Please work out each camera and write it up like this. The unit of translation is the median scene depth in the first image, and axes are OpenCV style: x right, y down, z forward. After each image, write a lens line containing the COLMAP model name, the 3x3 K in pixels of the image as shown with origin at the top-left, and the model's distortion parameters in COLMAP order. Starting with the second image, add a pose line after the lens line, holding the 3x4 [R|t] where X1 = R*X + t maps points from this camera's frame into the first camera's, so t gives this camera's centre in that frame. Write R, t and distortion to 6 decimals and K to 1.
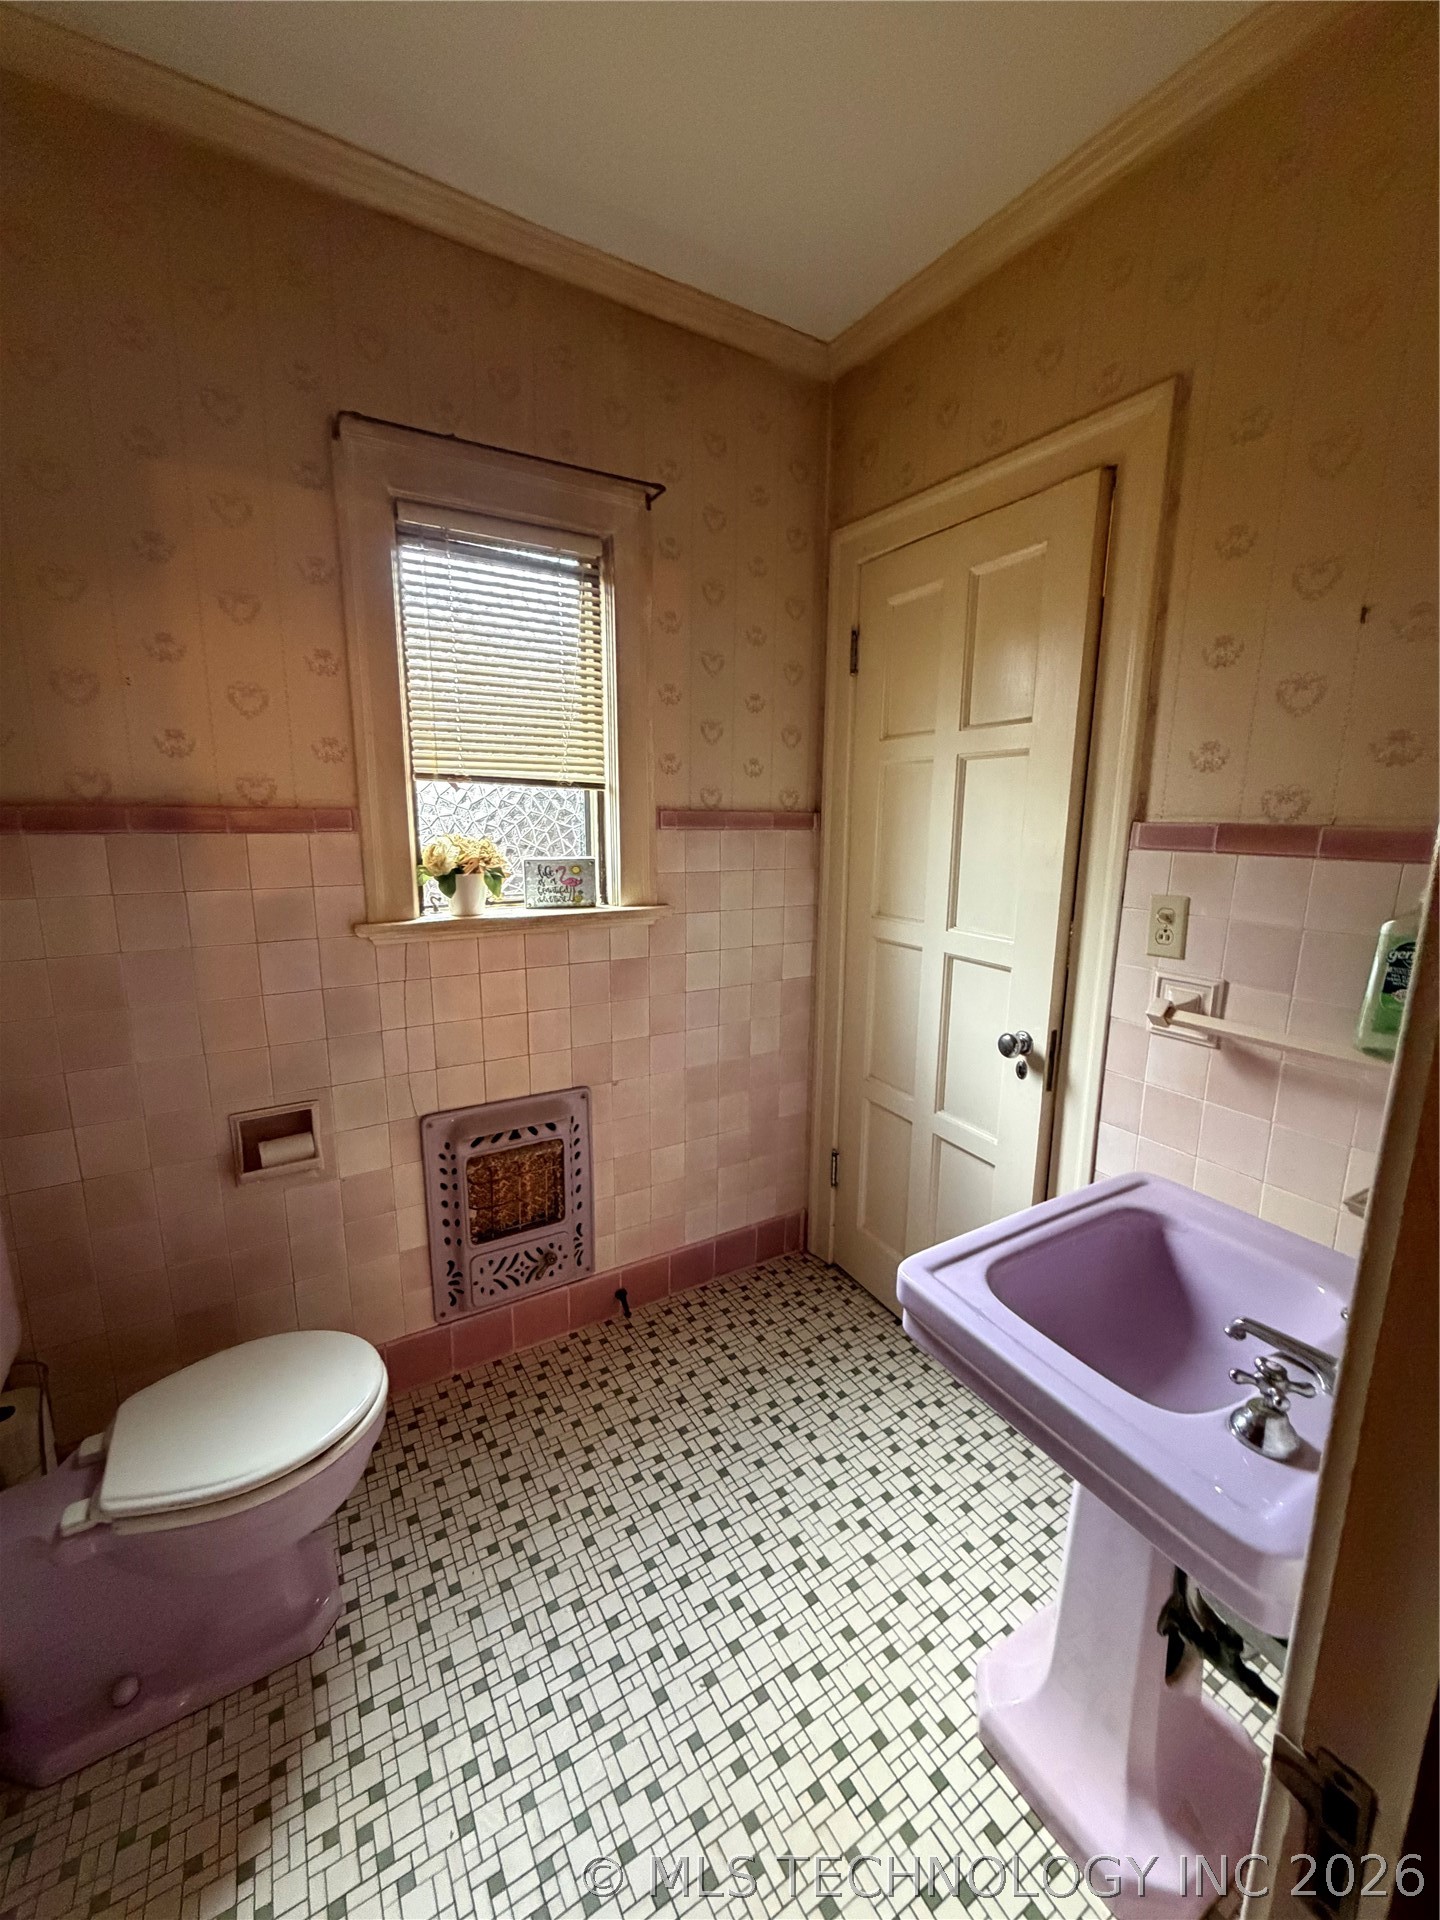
lens RADIAL K [[767.7, 0, 713.7], [0, 767.7, 957.7], [0, 0, 1]] dist [-0.001678, 0.000564]
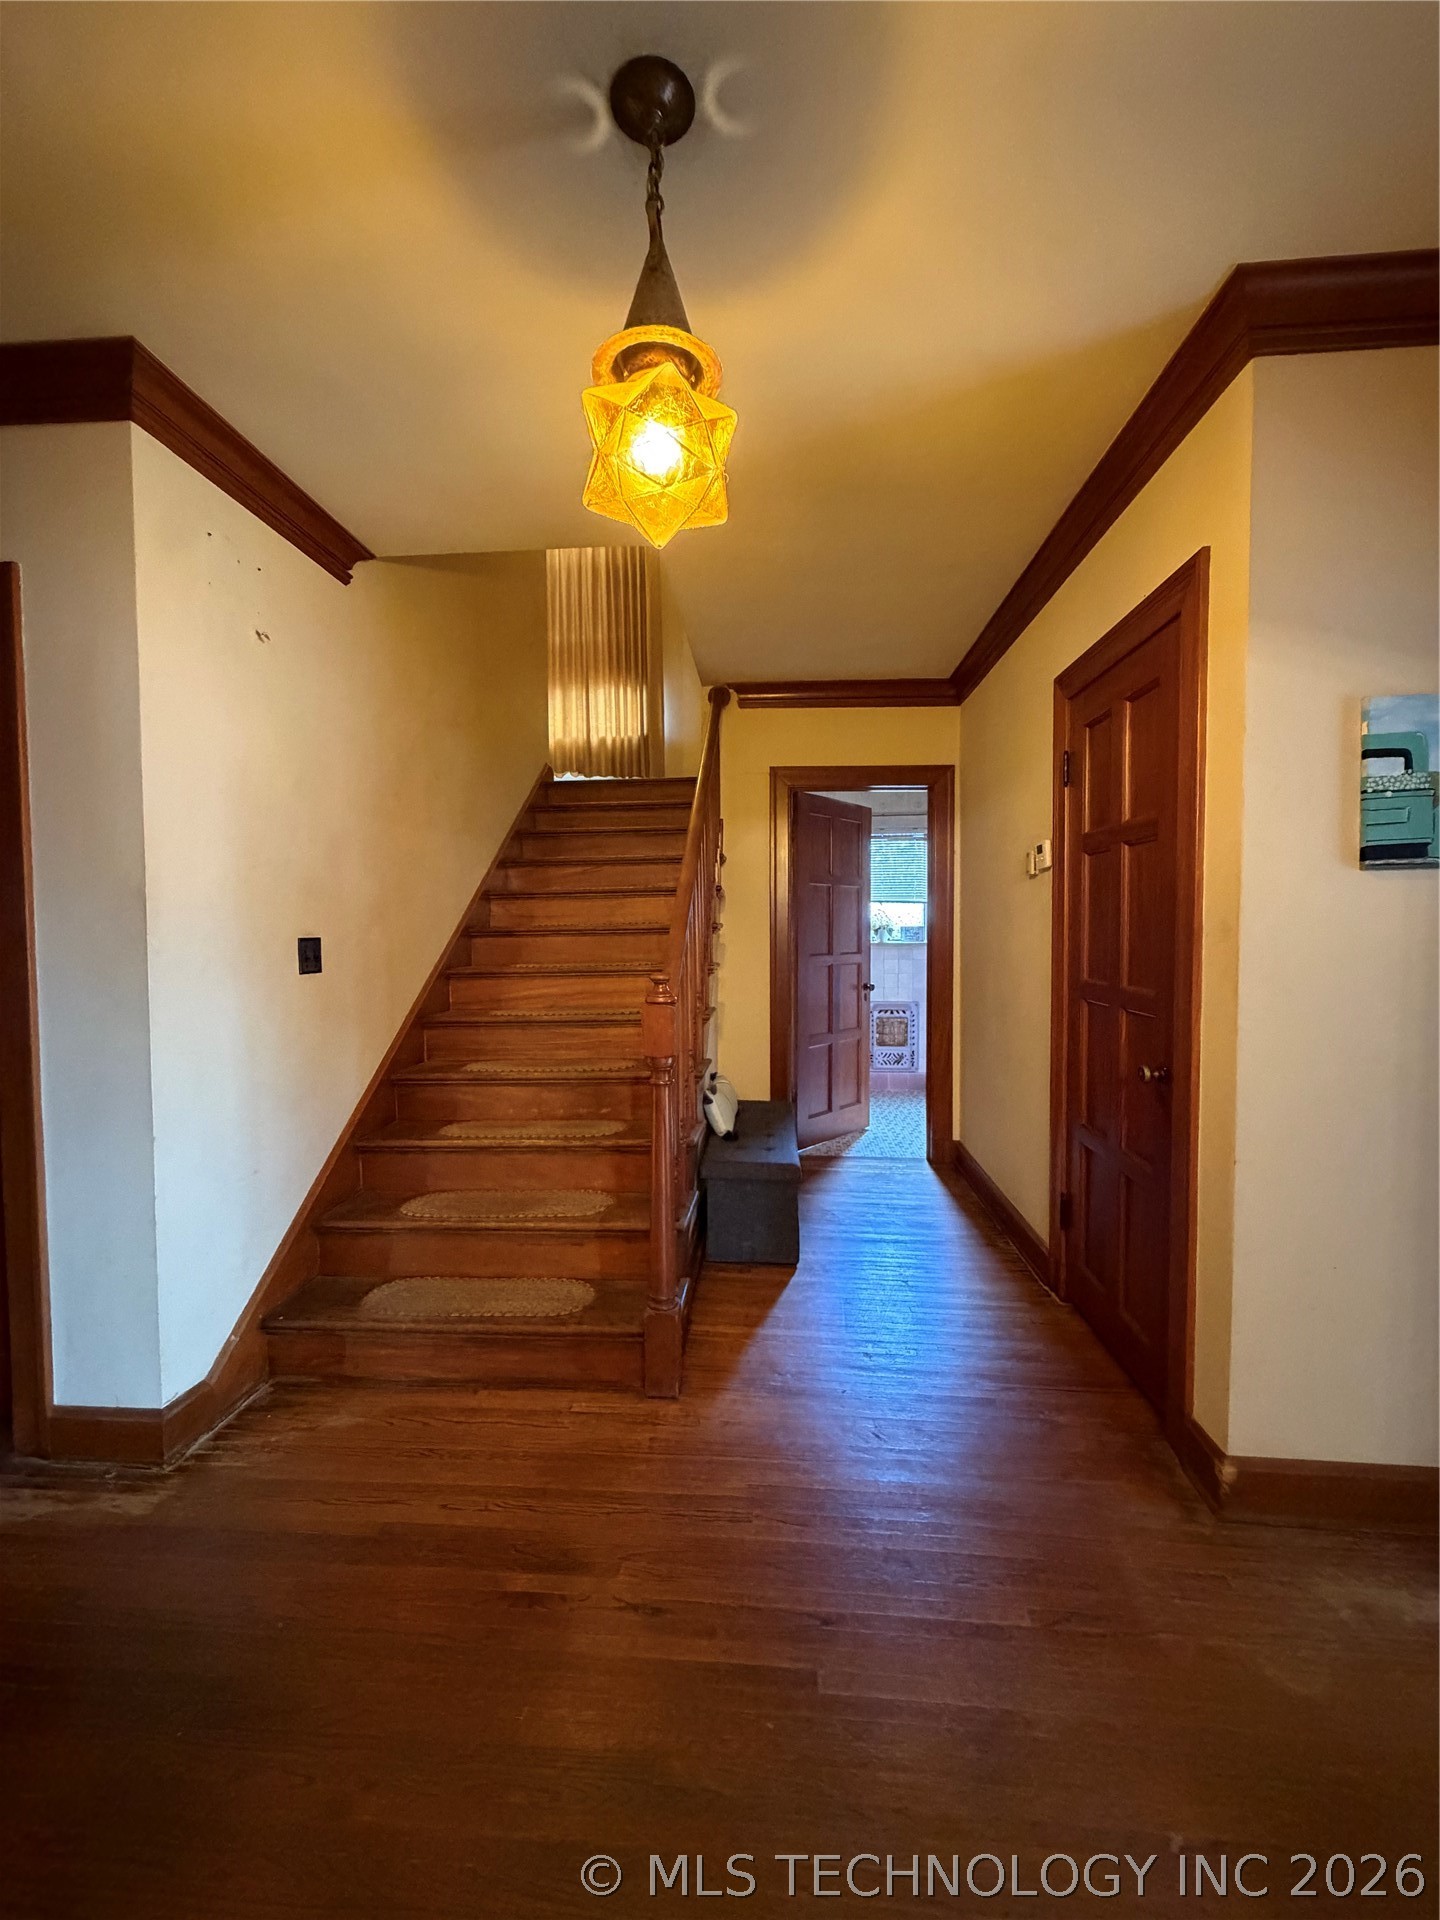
lens RADIAL K [[767.7, 0, 719.0], [0, 767.7, 957.5], [0, 0, 1]] dist [-0.001678, 0.000564]
pose [[0.809576, 0.017263, -0.586760, 1.036698], [-0.101280, 0.988685, -0.110652, 0.440937], [0.578211, 0.149008, 0.802165, -2.018778]]
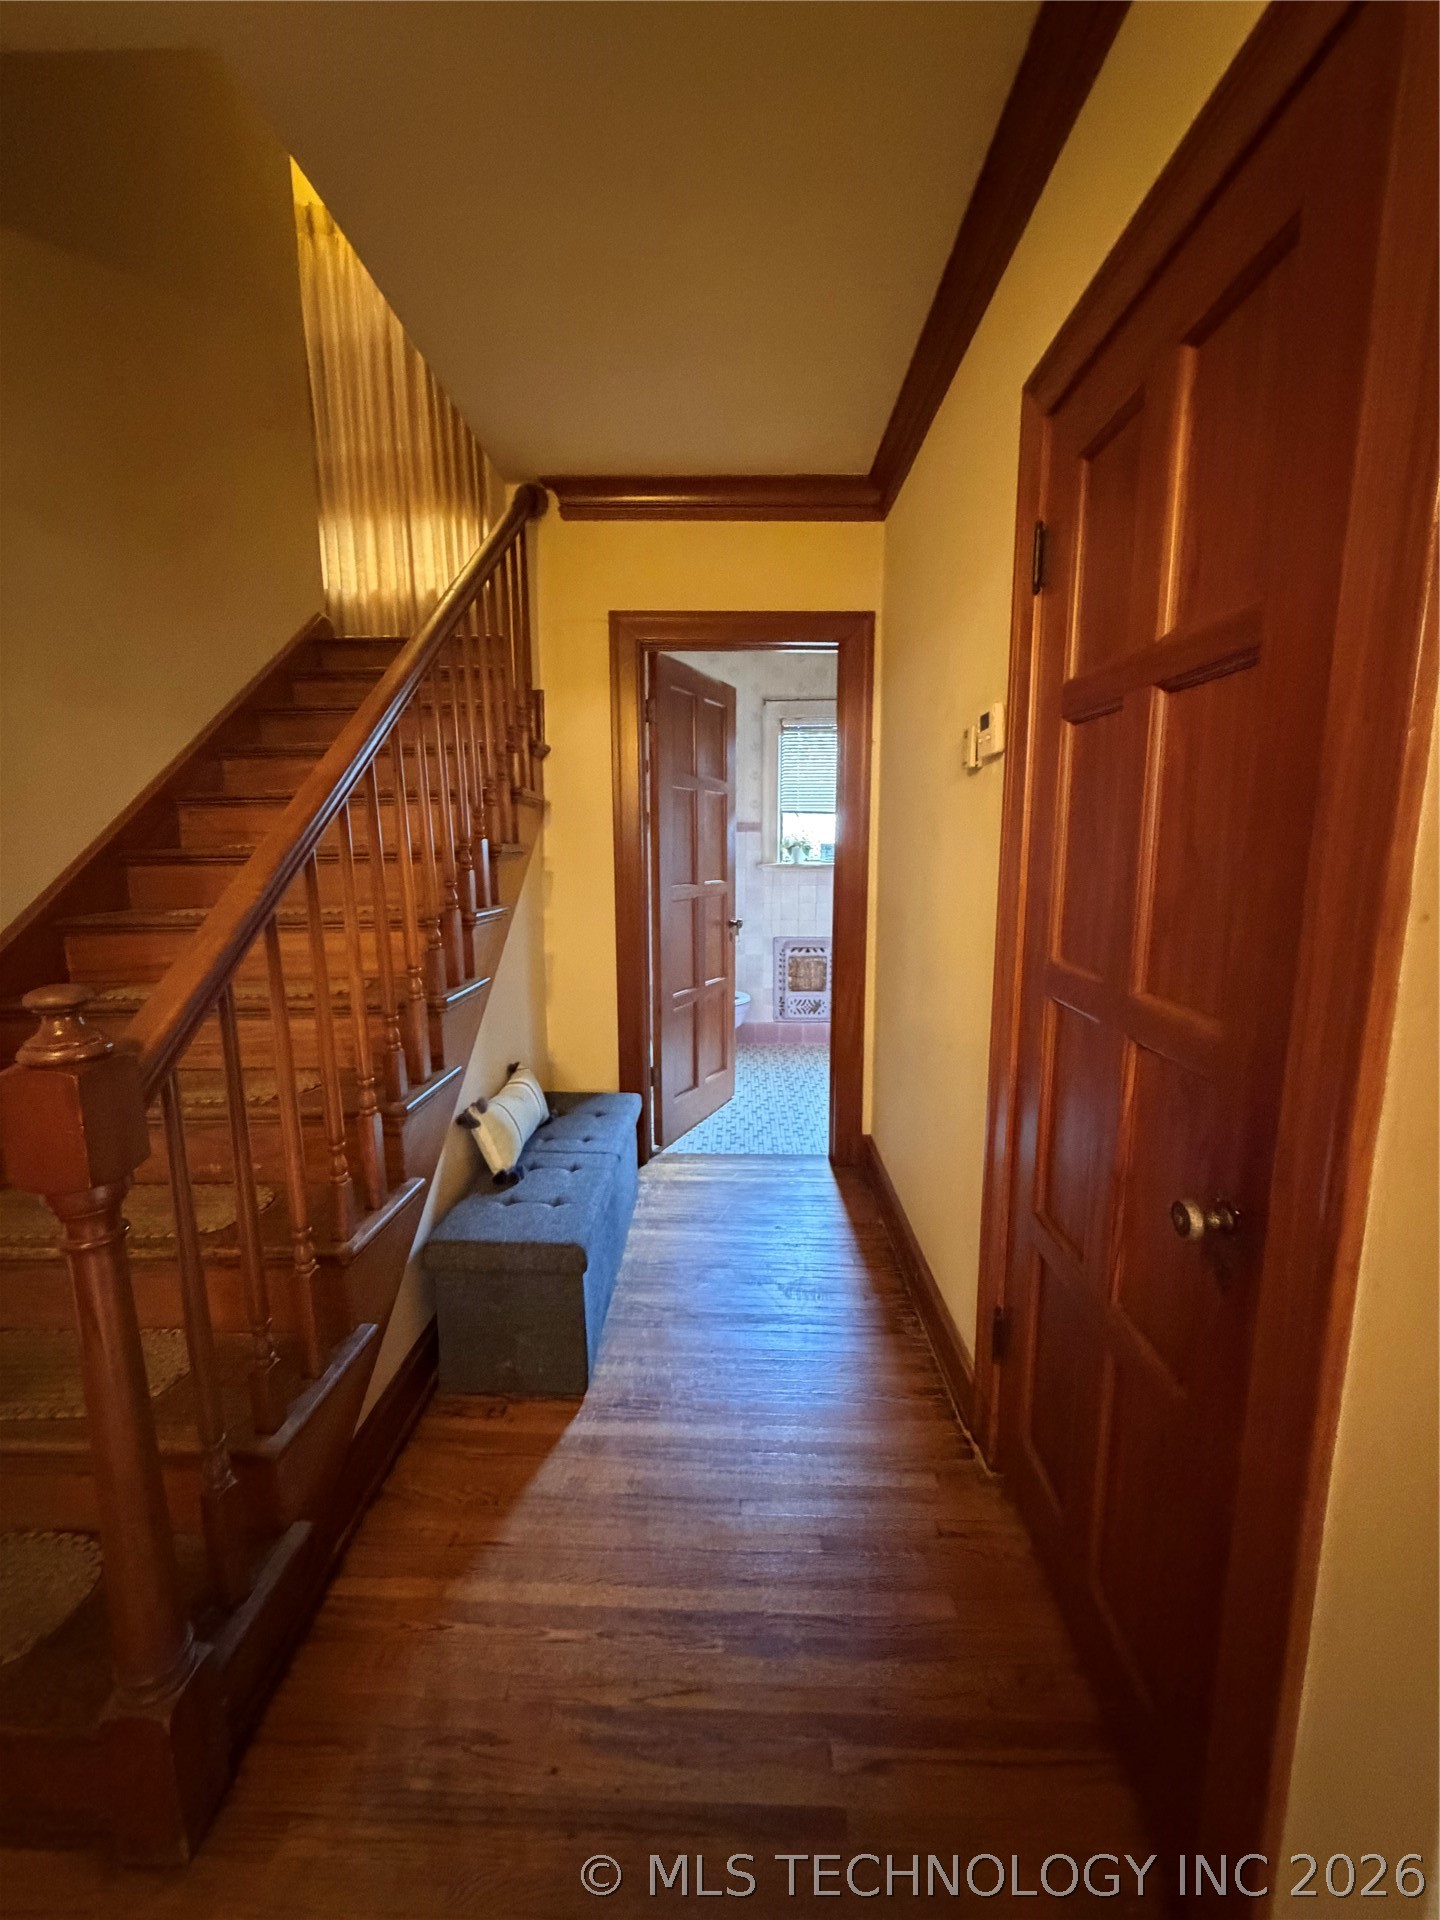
lens RADIAL K [[767.7, 0, 723.6], [0, 767.7, 960.3], [0, 0, 1]] dist [-0.001678, 0.000564]
pose [[0.844147, 0.080578, -0.530022, 0.891289], [-0.094138, 0.995558, 0.001422, 0.295828], [0.527783, 0.048695, 0.847982, -1.358282]]
